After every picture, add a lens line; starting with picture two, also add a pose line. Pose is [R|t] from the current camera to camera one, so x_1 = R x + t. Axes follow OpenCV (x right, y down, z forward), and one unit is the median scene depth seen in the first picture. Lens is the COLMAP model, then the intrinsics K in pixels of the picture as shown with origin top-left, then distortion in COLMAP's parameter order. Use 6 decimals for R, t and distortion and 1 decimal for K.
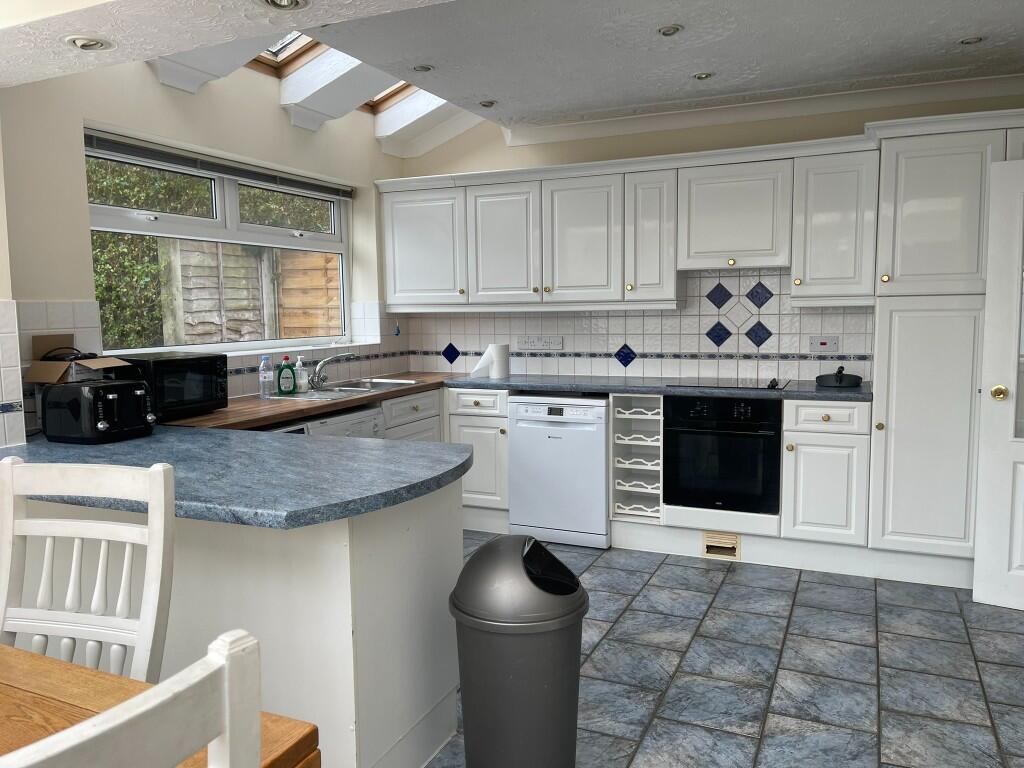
lens RADIAL K [[761.5, 0, 512.0], [0, 761.5, 384.0], [0, 0, 1]] dist [0.047209, -0.001289]
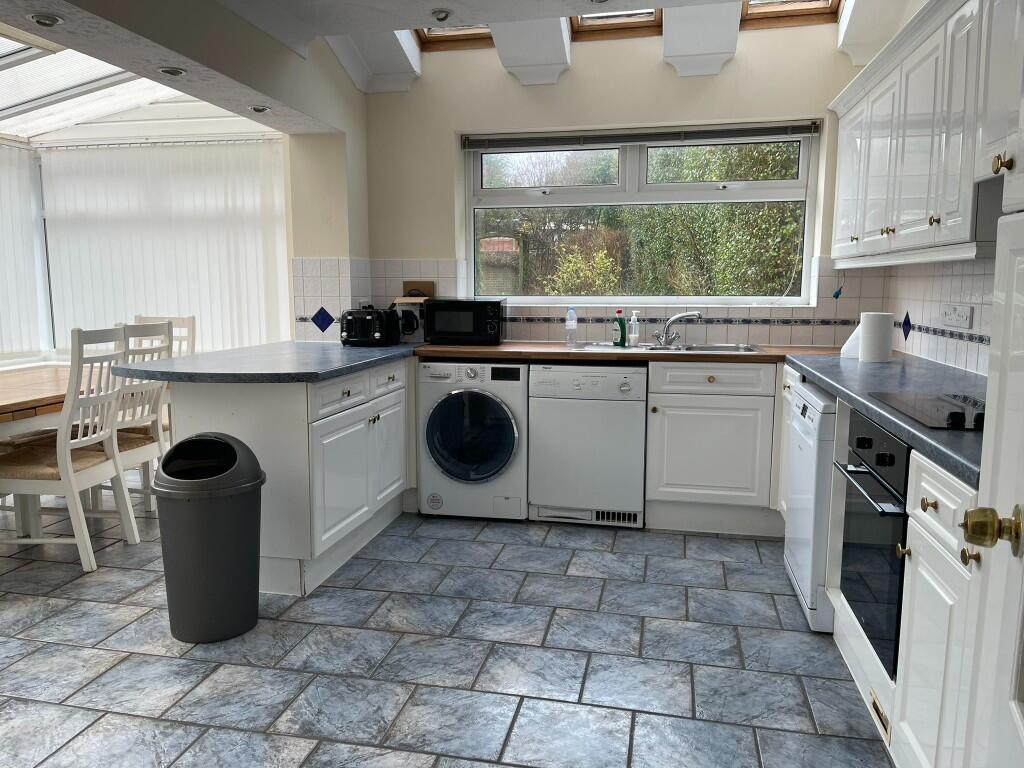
lens RADIAL K [[761.5, 0, 512.0], [0, 761.5, 384.0], [0, 0, 1]] dist [0.047209, -0.001289]
pose [[0.223491, 0.142876, -0.964177, 0.934206], [-0.102133, 0.987186, 0.122612, -0.064810], [0.969340, 0.071071, 0.235219, 0.809998]]
